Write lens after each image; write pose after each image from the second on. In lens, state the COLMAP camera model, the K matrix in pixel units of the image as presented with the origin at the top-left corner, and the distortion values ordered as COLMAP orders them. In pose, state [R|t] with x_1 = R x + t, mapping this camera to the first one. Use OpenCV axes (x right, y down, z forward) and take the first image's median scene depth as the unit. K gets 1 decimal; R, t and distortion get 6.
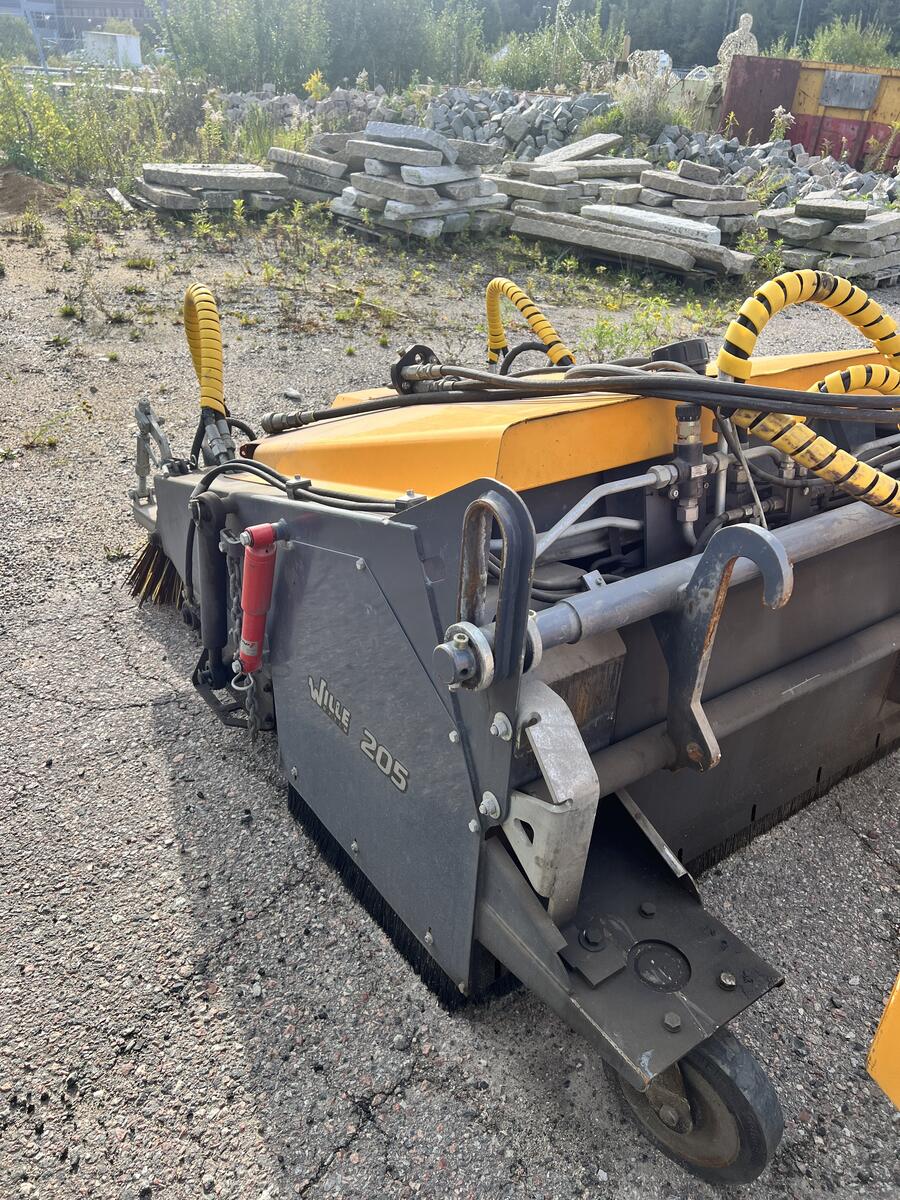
lens RADIAL K [[919.1, 0, 458.7], [0, 919.1, 602.4], [0, 0, 1]] dist [0.049293, -0.058322]
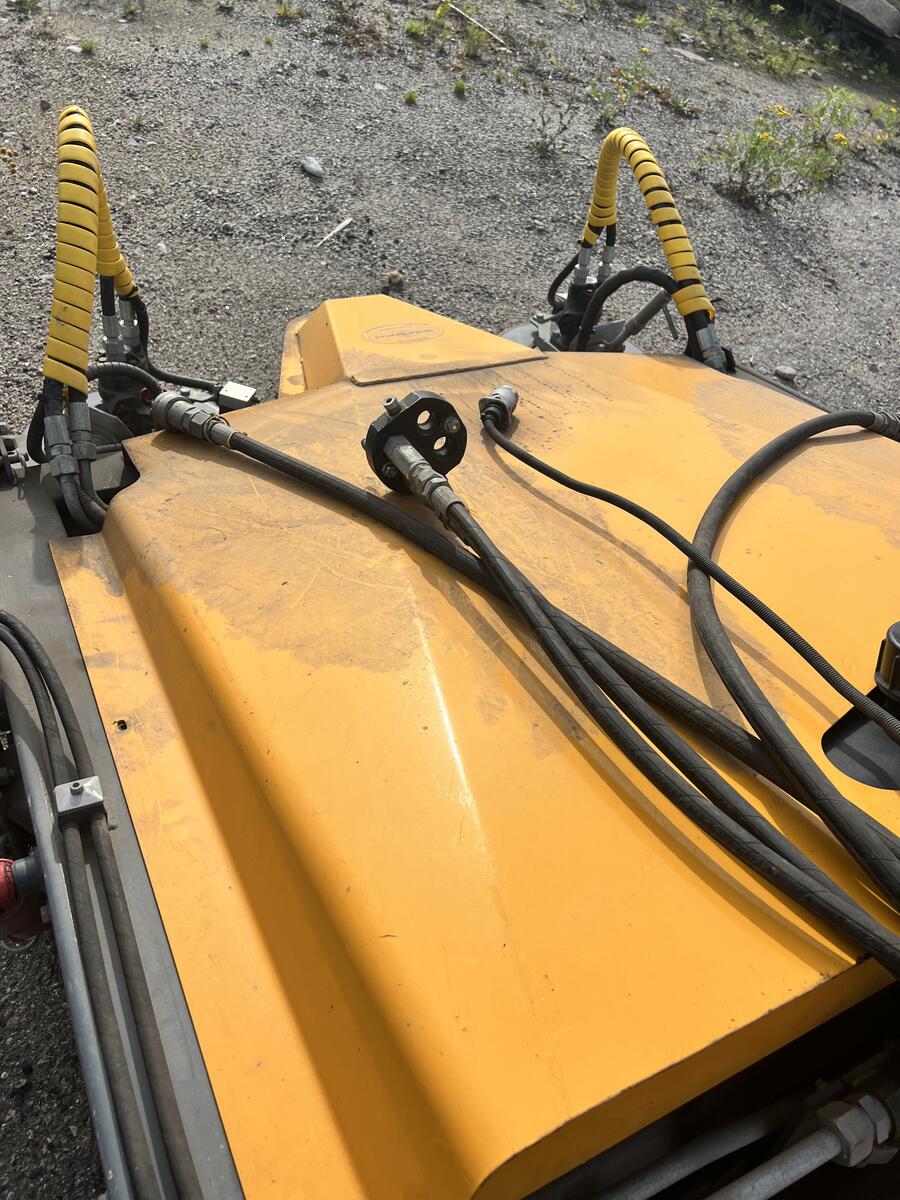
lens RADIAL K [[919.1, 0, 439.0], [0, 919.1, 598.6], [0, 0, 1]] dist [0.049293, -0.058322]
pose [[0.976577, 0.214924, -0.010226, -0.003129], [-0.201801, 0.931367, 0.303039, -0.121744], [0.074654, -0.293877, 0.952923, 0.175023]]
